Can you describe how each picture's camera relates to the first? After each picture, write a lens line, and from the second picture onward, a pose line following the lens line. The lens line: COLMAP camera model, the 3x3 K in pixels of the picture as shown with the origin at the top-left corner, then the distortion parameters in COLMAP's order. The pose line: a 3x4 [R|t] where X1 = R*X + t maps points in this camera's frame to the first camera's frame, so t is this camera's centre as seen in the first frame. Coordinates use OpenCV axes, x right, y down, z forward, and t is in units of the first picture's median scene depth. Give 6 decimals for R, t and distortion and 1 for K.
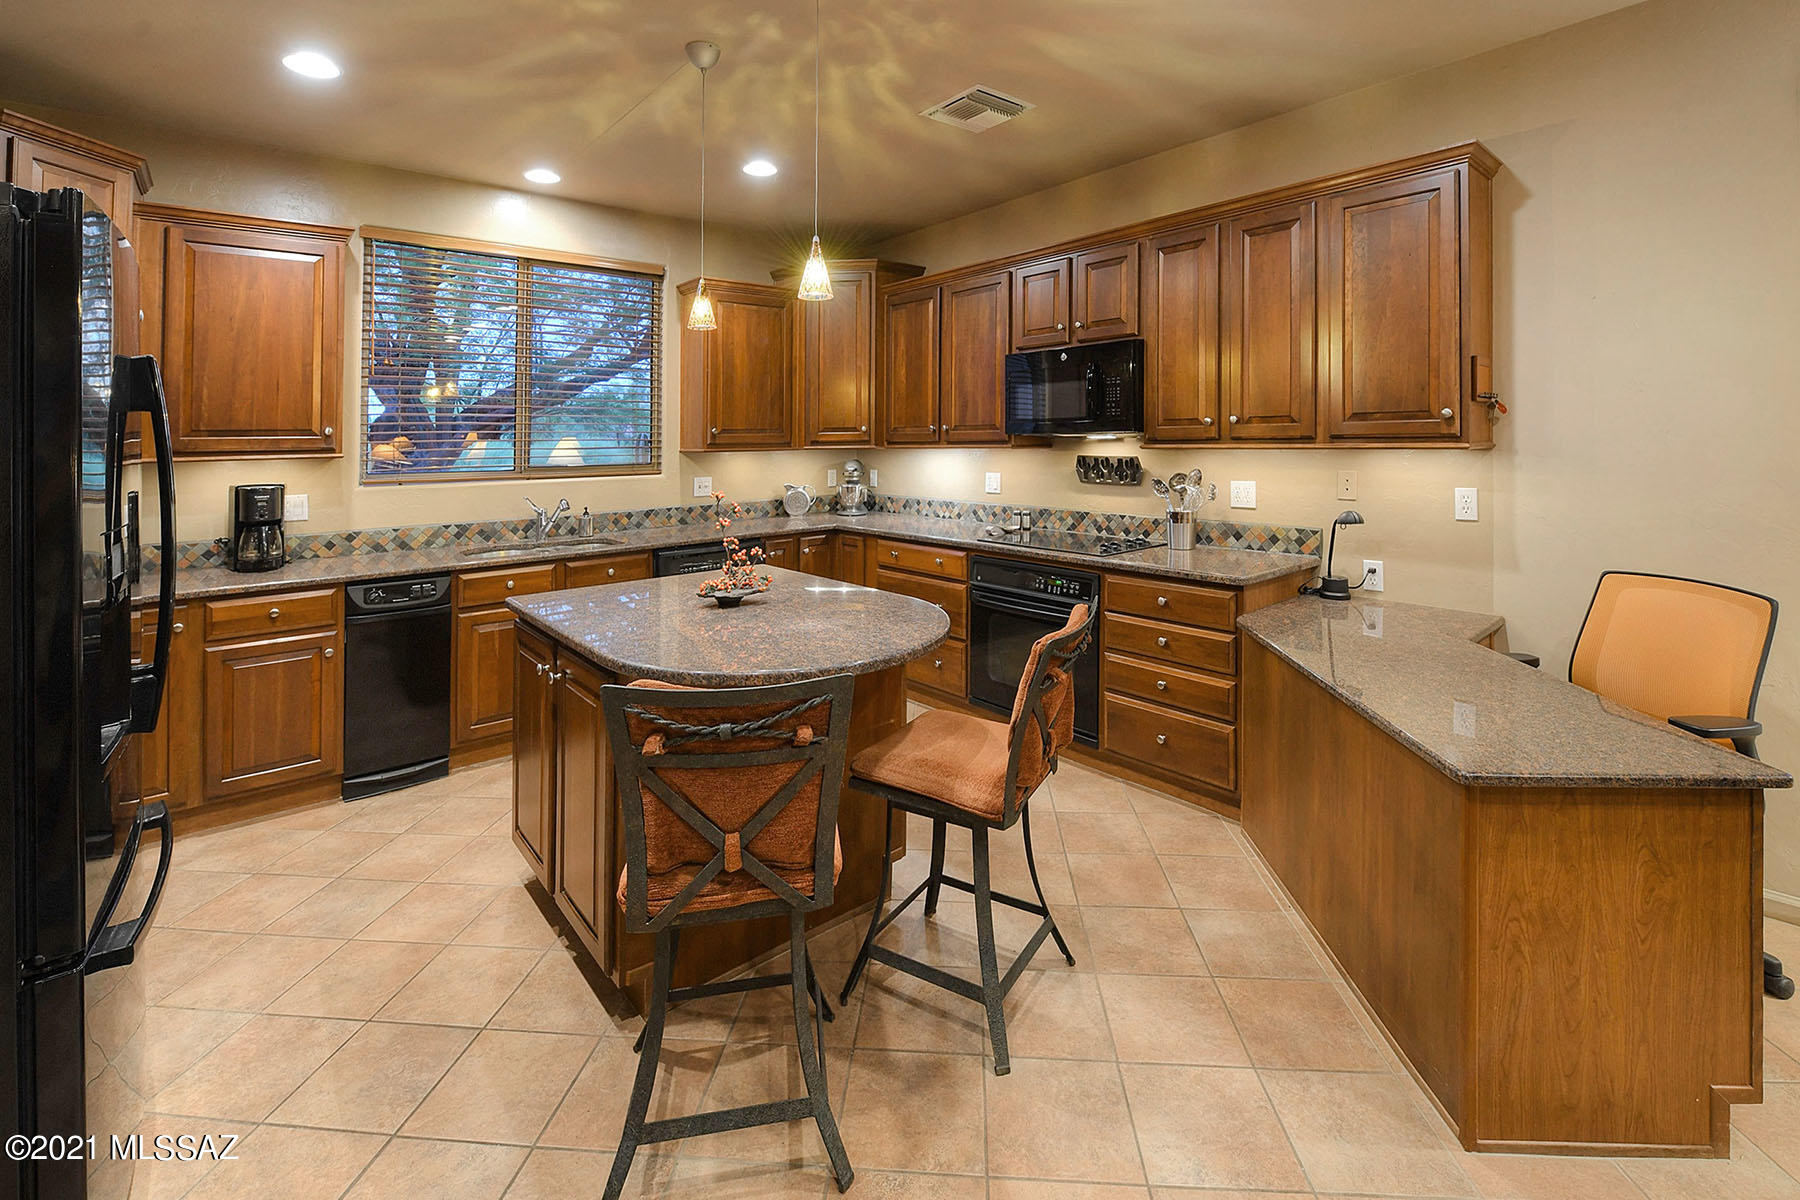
lens RADIAL K [[732.5, 0, 922.9], [0, 732.5, 435.8], [0, 0, 1]] dist [-0.013080, -0.000344]
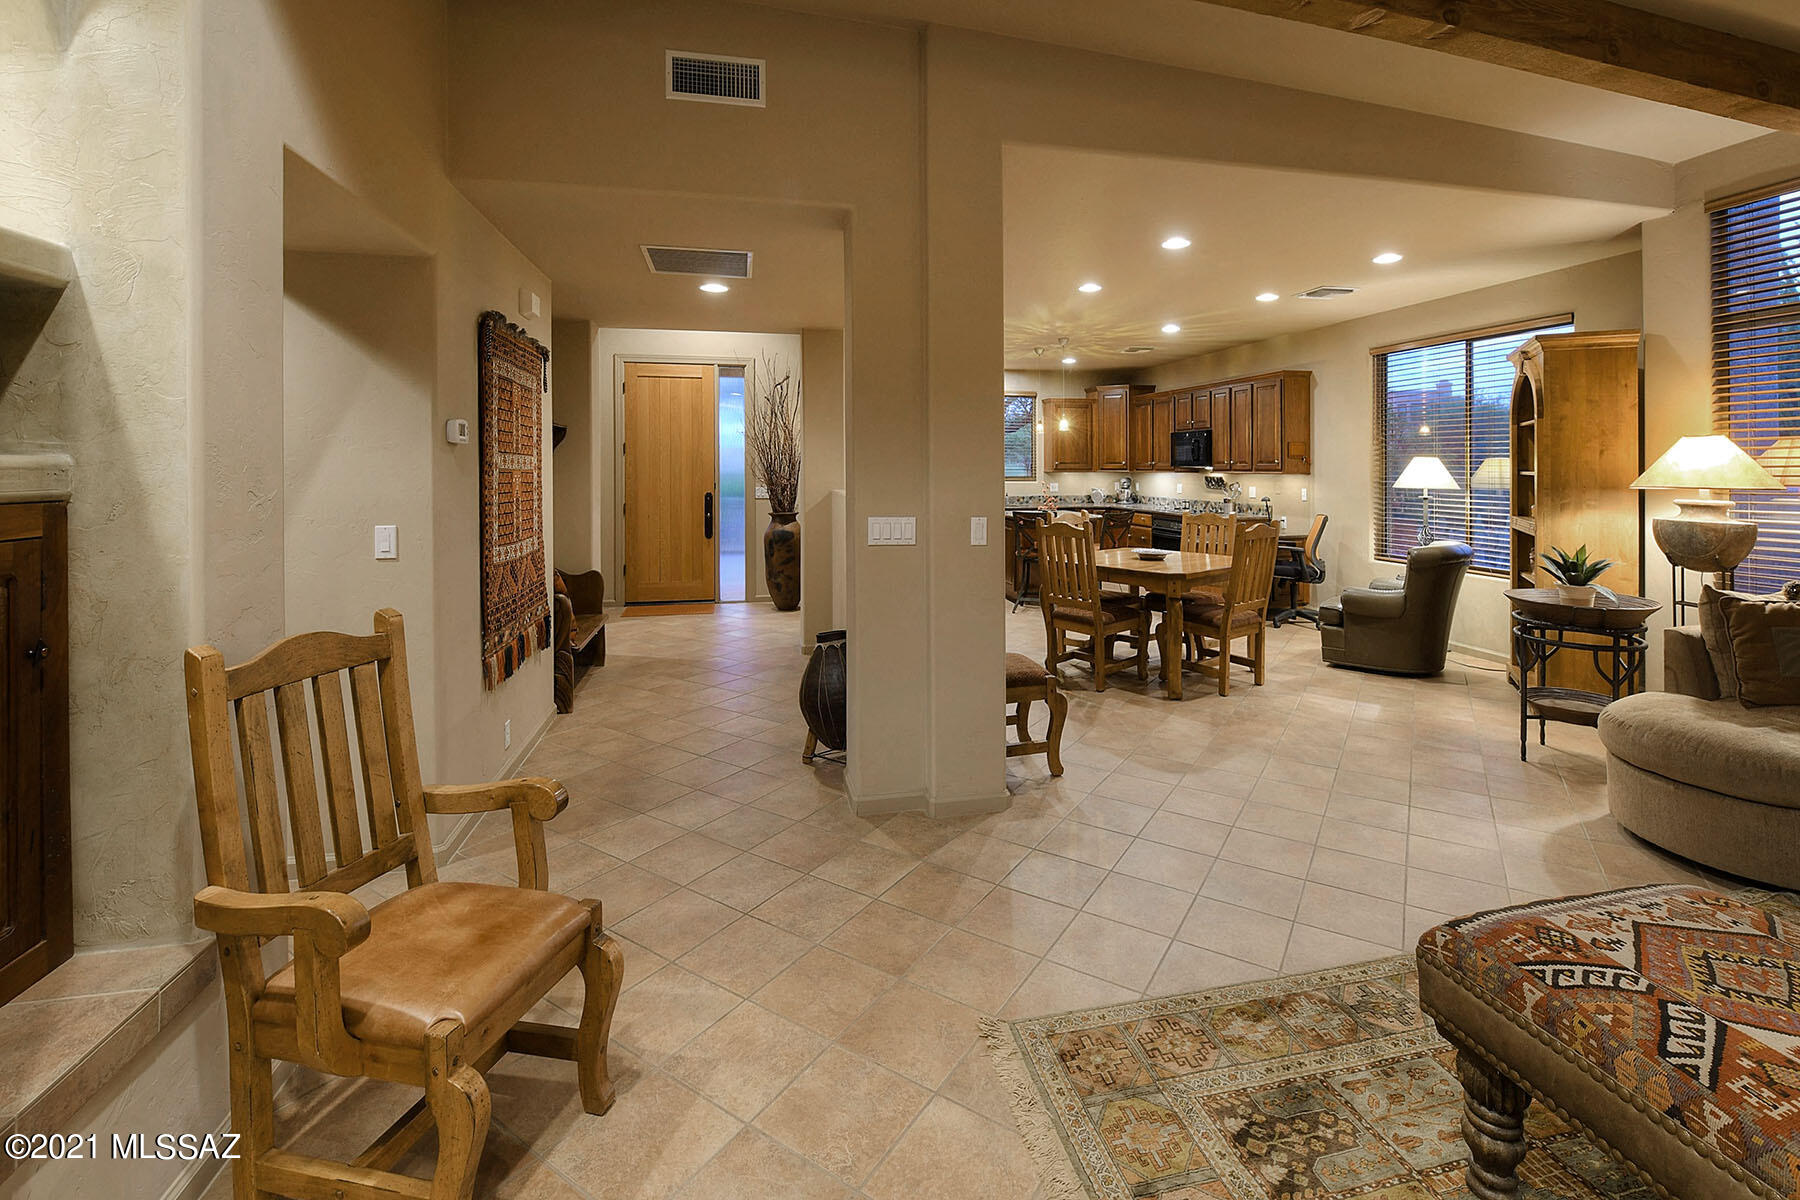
lens RADIAL K [[752.3, 0, 900.3], [0, 752.3, 477.1], [0, 0, 1]] dist [-0.011711, -0.000569]
pose [[0.849951, 0.024233, -0.526304, 0.625302], [-0.013470, 0.999615, 0.024272, -0.013989], [0.526689, -0.013541, 0.849950, -1.474549]]
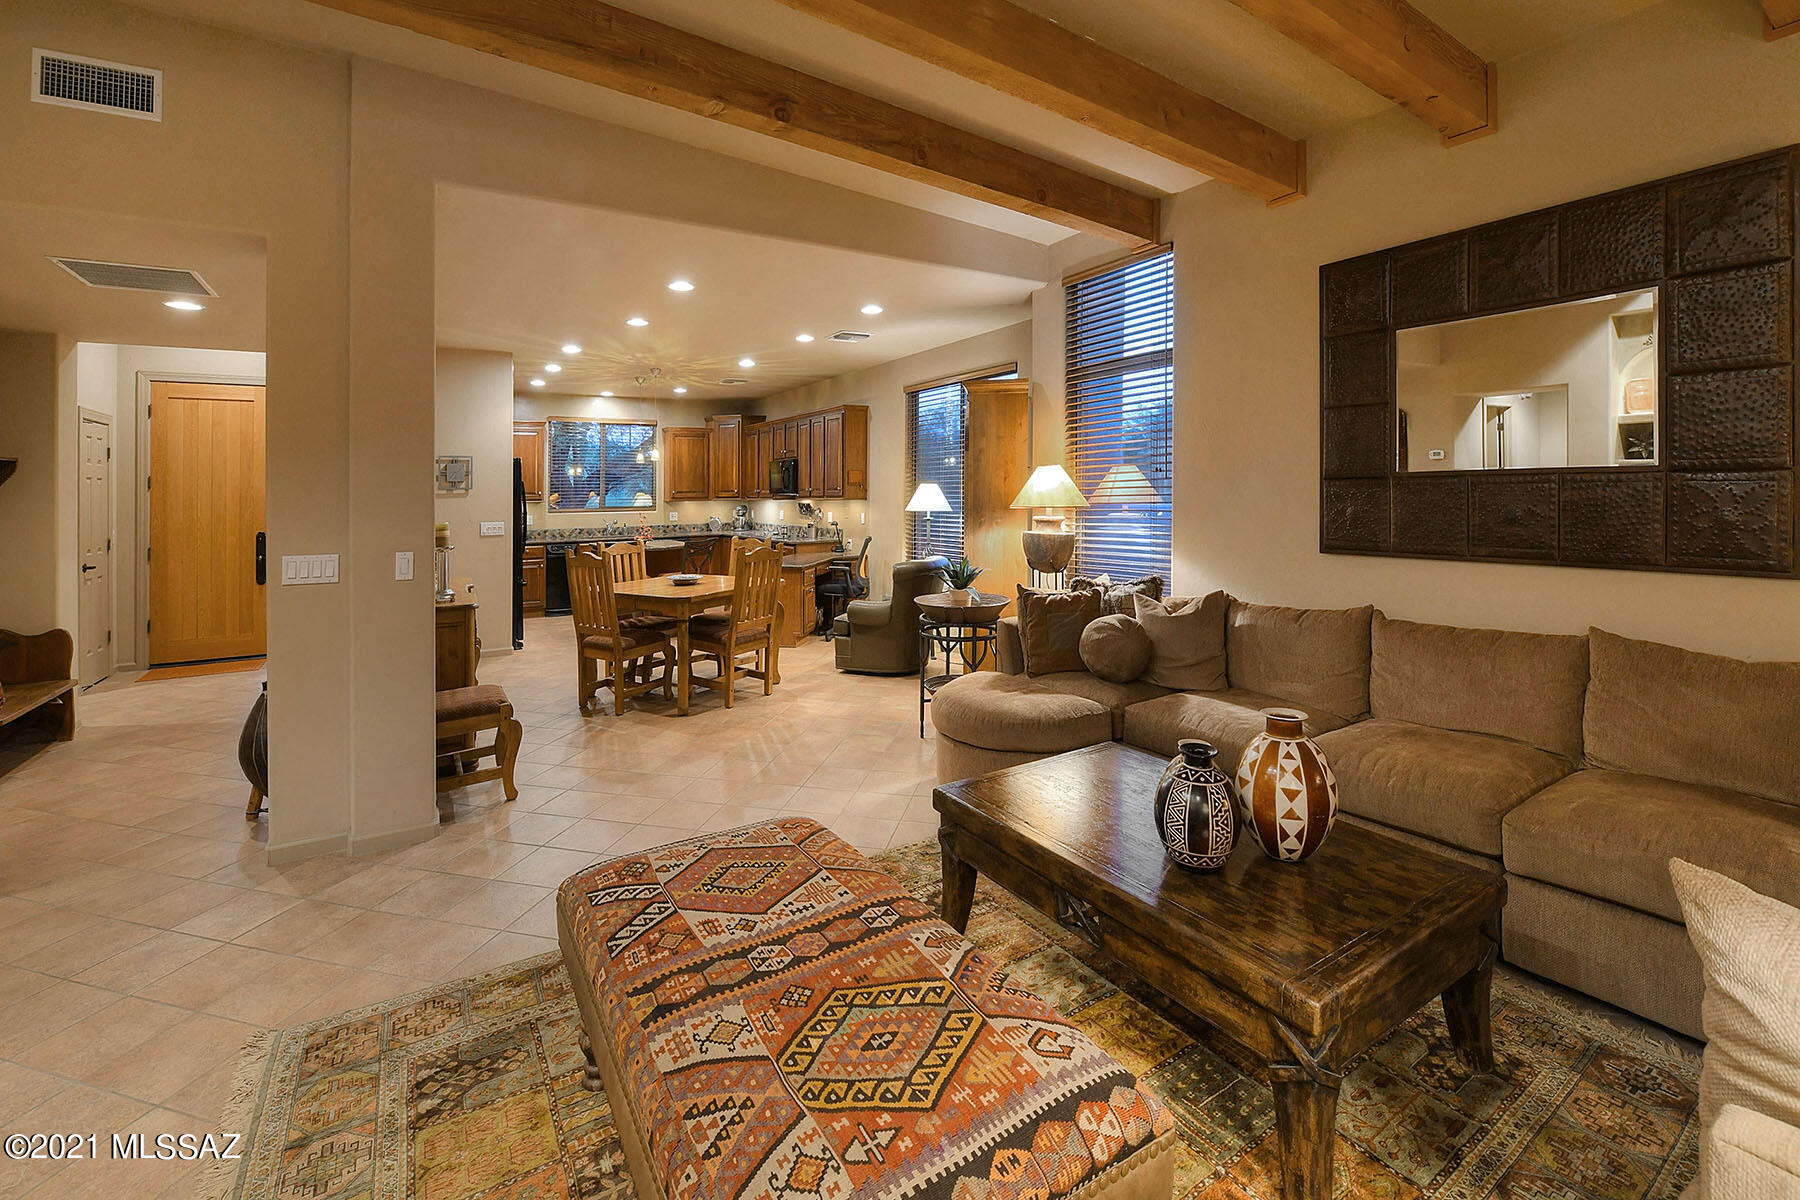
lens RADIAL K [[779.1, 0, 838.7], [0, 779.1, 501.6], [0, 0, 1]] dist [-0.017664, -0.000570]
pose [[0.965947, 0.002319, -0.258730, 0.985471], [0.002228, 0.999848, 0.017279, -0.020849], [0.258731, -0.017267, 0.965795, -1.424839]]
